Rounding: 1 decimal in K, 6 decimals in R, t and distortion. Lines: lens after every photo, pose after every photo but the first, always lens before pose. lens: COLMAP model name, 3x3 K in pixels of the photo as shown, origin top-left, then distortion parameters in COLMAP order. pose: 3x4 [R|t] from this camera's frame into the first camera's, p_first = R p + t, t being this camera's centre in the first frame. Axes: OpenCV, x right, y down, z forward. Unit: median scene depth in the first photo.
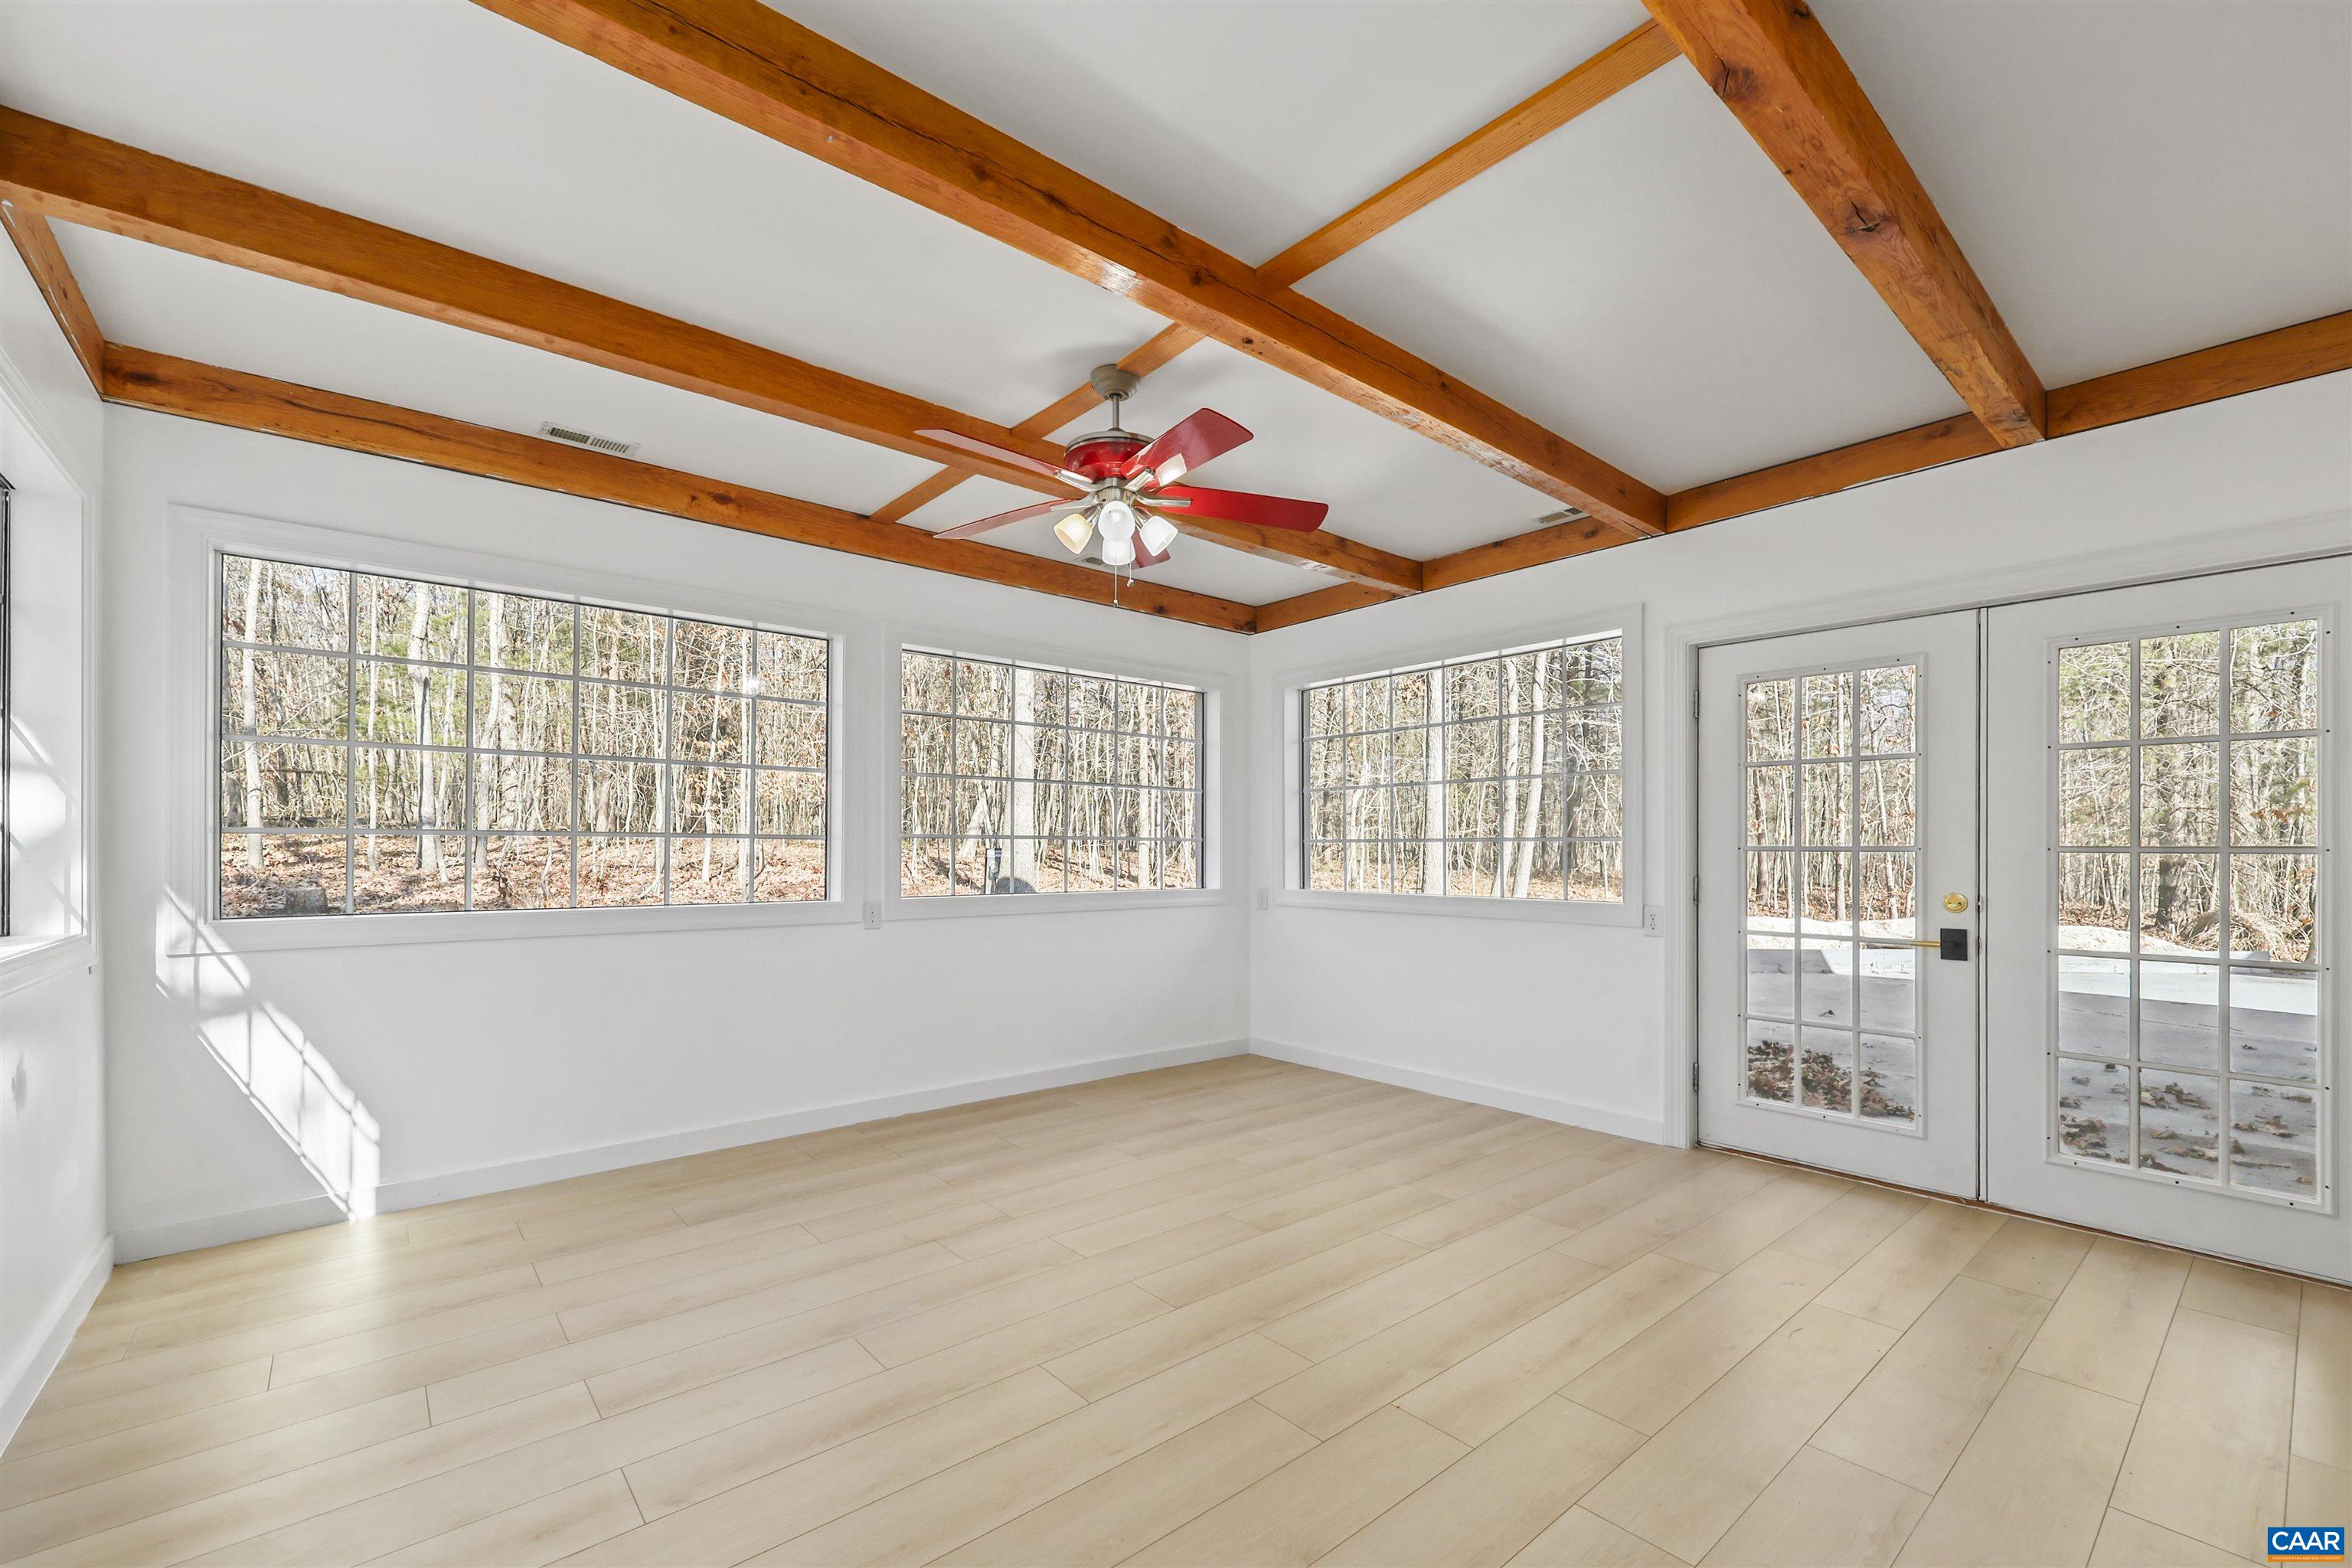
lens RADIAL K [[961.0, 0, 1133.9], [0, 961.0, 831.3], [0, 0, 1]] dist [0.005239, 0.000354]
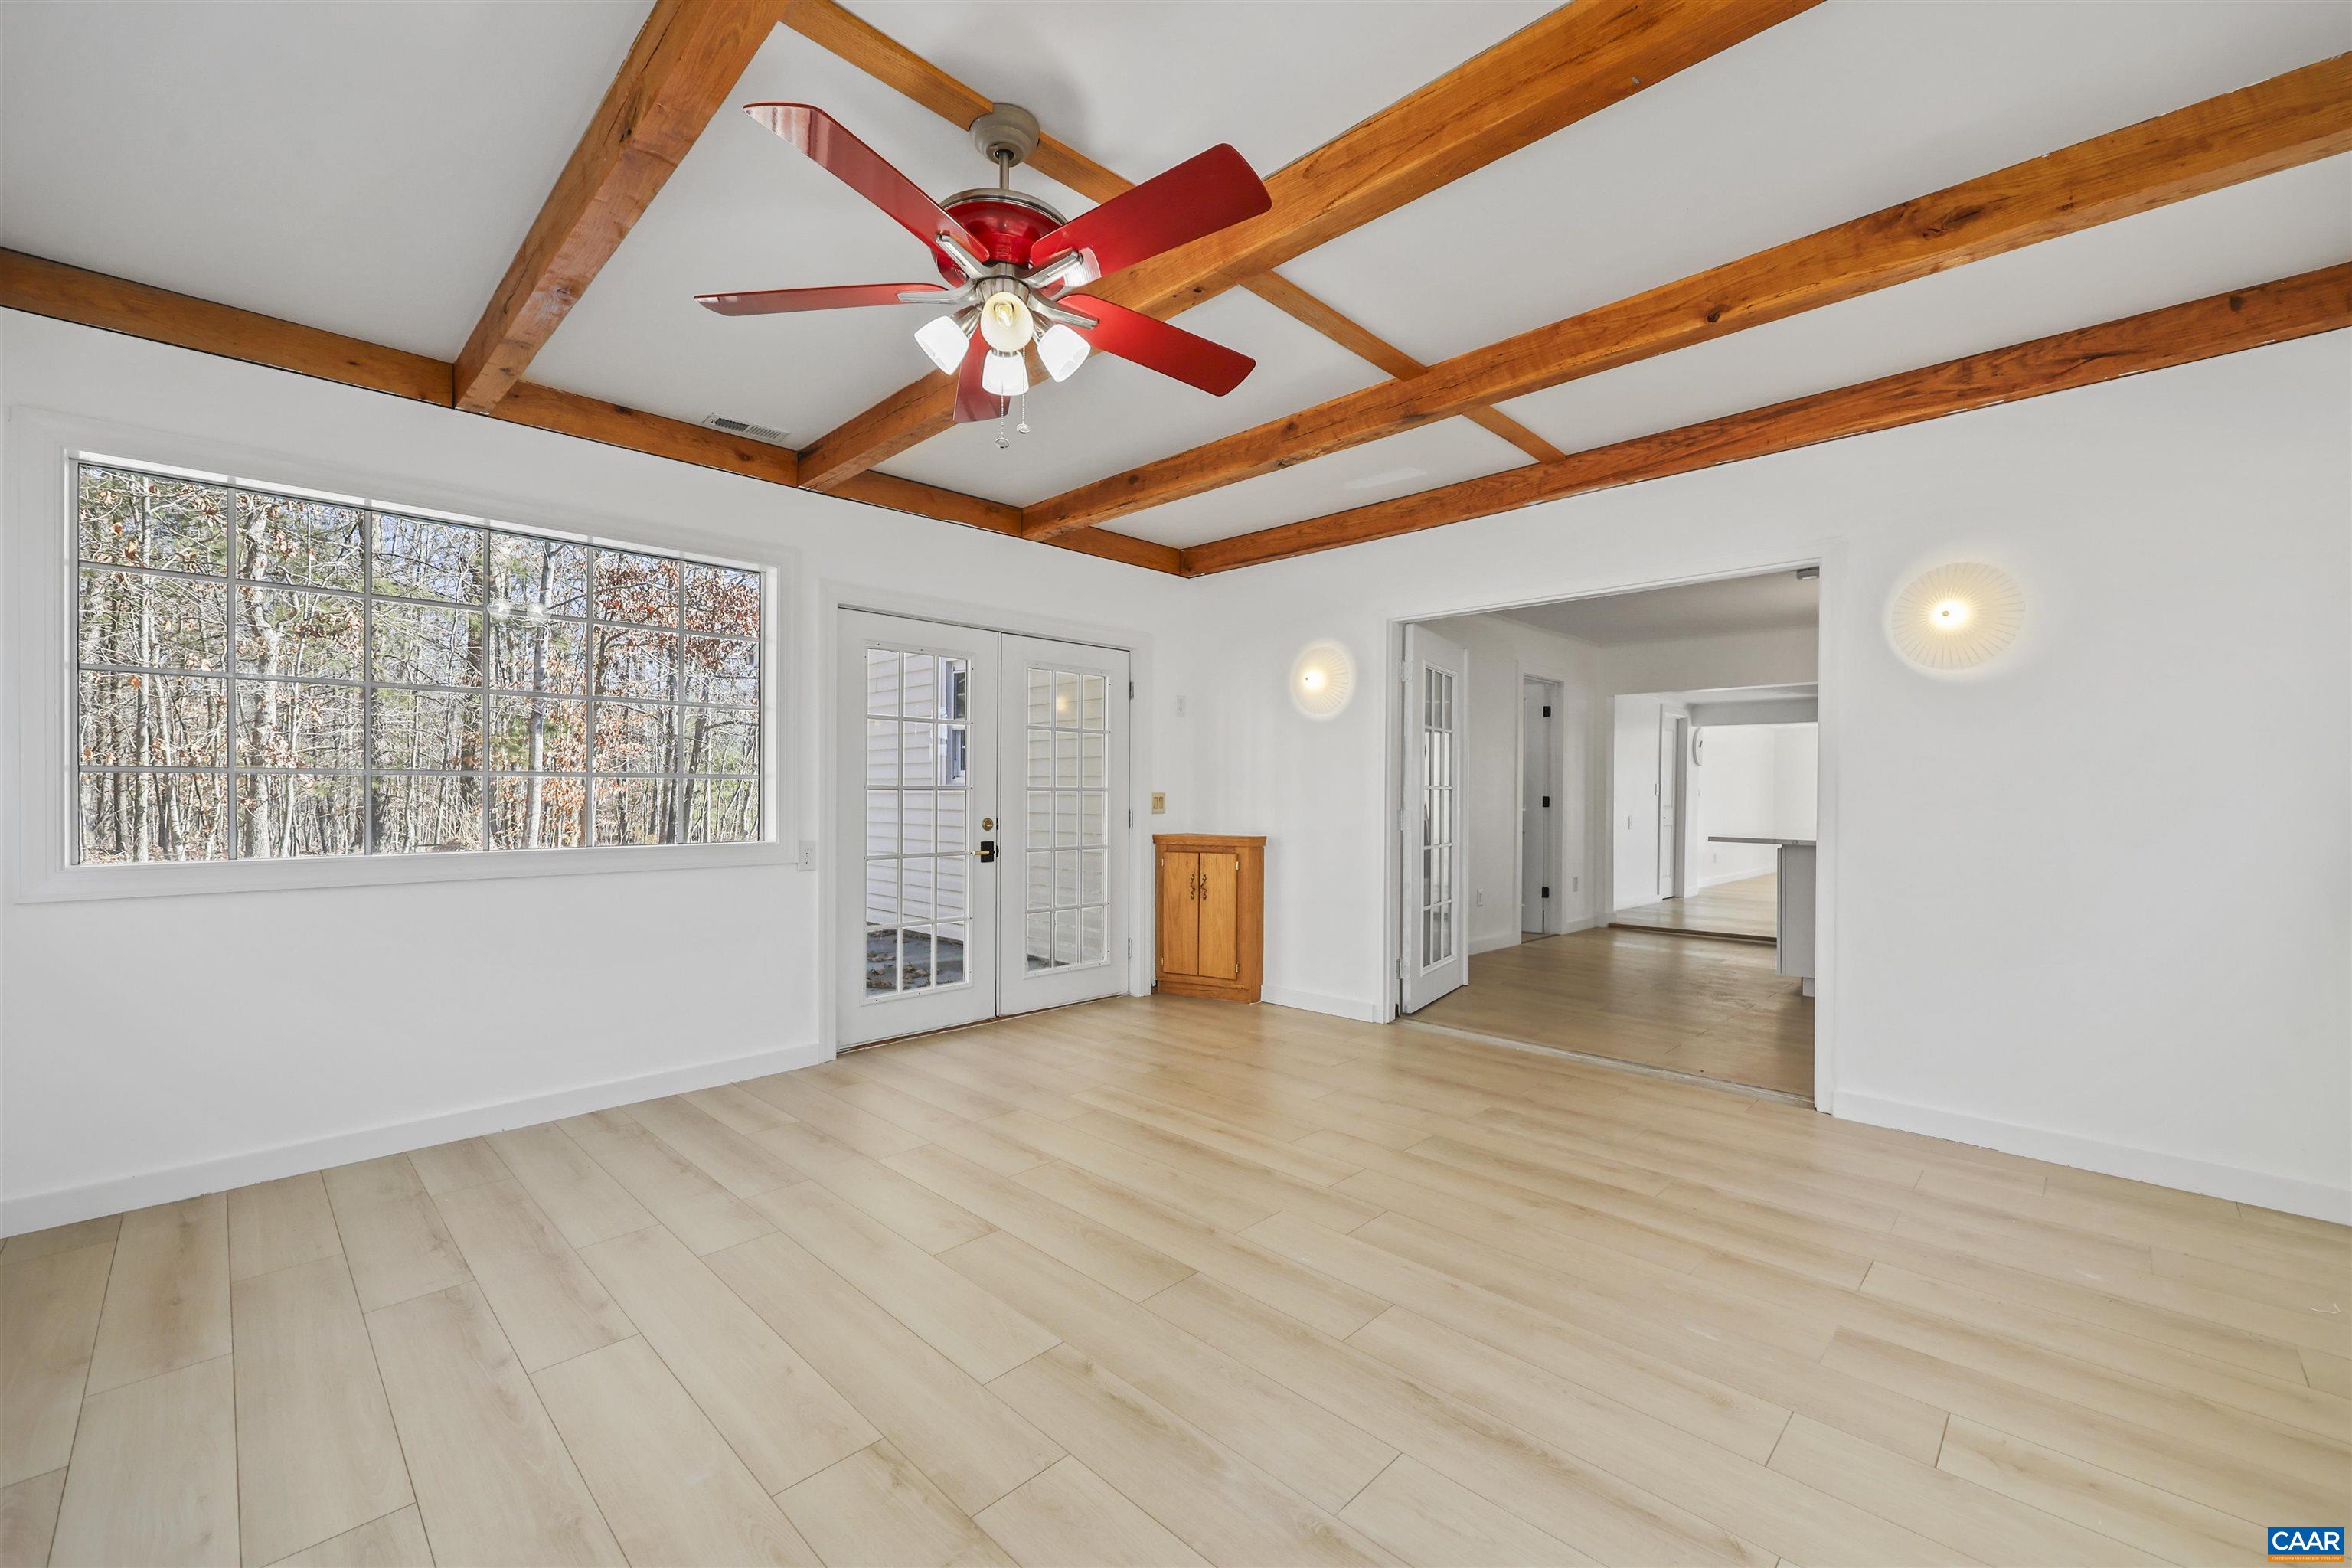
lens RADIAL K [[961.0, 0, 1172.5], [0, 961.0, 803.8], [0, 0, 1]] dist [0.005239, 0.000354]
pose [[-0.107698, -0.006506, 0.994162, -0.556763], [-0.012974, 0.999903, 0.005139, 0.024890], [-0.994099, -0.012345, -0.107772, 0.726131]]
